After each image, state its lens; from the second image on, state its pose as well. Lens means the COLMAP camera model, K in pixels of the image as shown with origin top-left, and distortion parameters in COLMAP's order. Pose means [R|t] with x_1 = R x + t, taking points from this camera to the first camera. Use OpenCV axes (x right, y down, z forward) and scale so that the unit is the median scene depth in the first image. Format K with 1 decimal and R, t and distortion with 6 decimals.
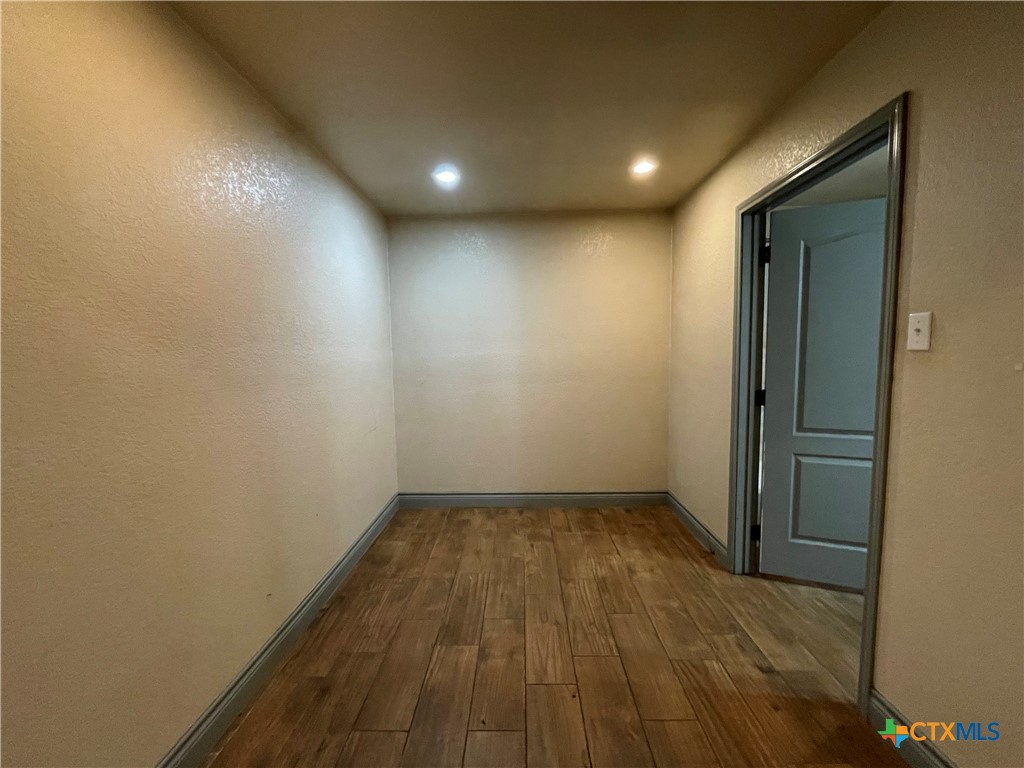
lens RADIAL K [[413.7, 0, 512.0], [0, 413.7, 384.0], [0, 0, 1]] dist [0.001307, 0.000122]
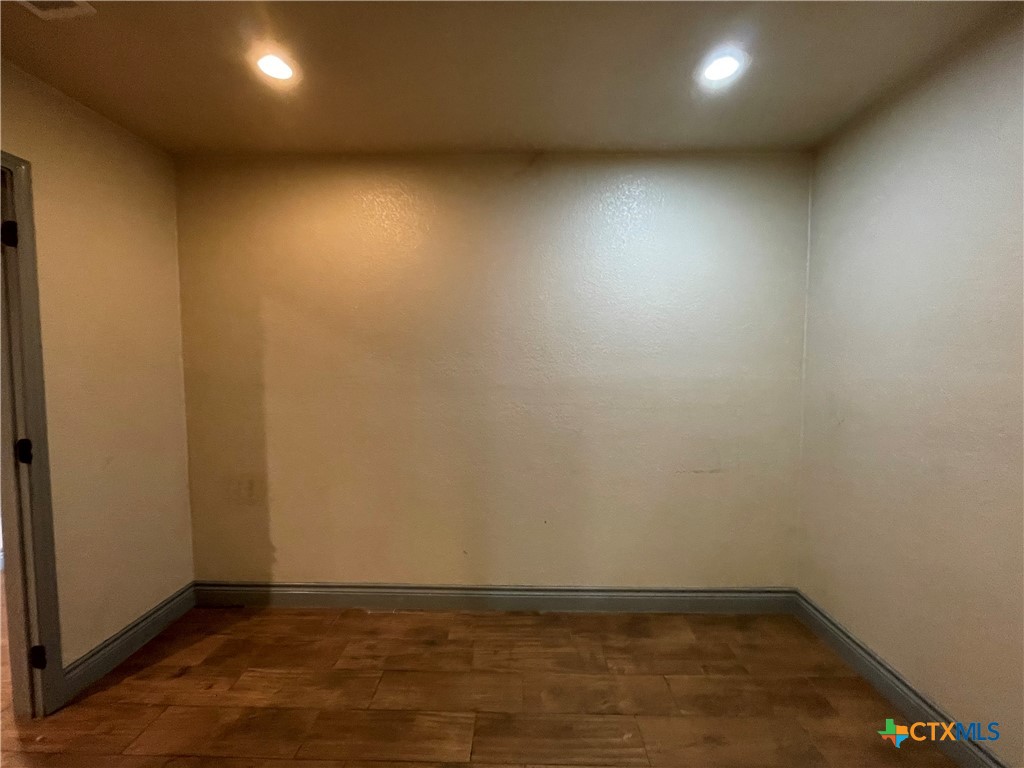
lens RADIAL K [[413.7, 0, 512.0], [0, 413.7, 384.0], [0, 0, 1]] dist [0.001307, 0.000122]
pose [[-0.004364, 0.070778, -0.997483, 0.507074], [-0.072801, 0.994823, 0.070907, -0.090613], [0.997337, 0.072927, 0.000812, 0.835112]]
